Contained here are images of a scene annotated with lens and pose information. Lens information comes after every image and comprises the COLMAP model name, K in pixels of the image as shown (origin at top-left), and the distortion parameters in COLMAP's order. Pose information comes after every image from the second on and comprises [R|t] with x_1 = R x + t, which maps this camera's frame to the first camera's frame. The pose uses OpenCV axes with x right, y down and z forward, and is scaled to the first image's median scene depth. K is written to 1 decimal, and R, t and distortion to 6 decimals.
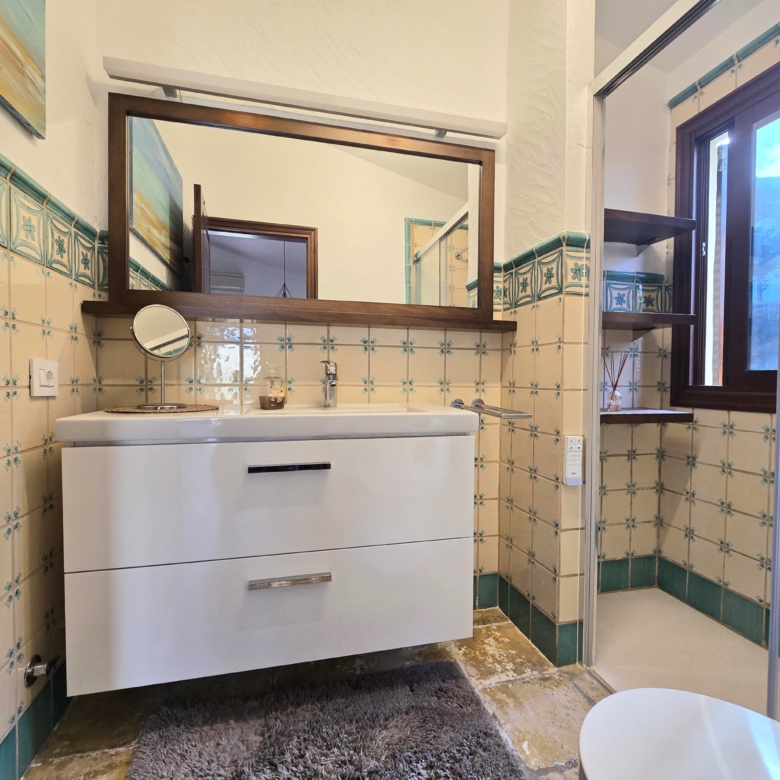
lens RADIAL K [[429.6, 0, 387.3], [0, 429.6, 393.4], [0, 0, 1]] dist [-0.000596, -0.001956]
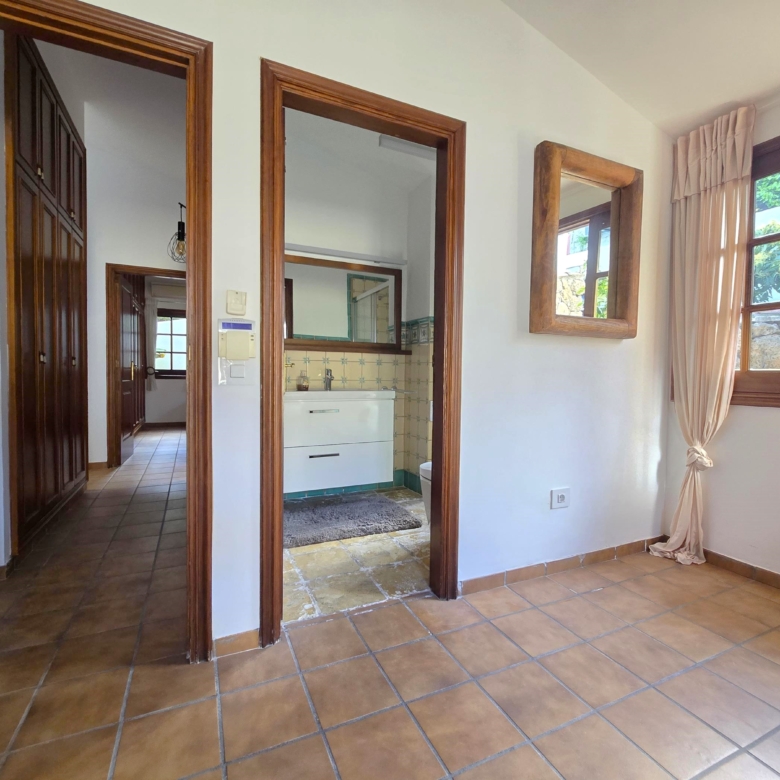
lens RADIAL K [[429.6, 0, 388.6], [0, 429.6, 394.9], [0, 0, 1]] dist [-0.000596, -0.001956]
pose [[0.980250, -0.006619, 0.197653, -0.230177], [0.004078, 0.999904, 0.013259, 0.024979], [-0.197722, -0.012191, 0.980182, -1.048499]]
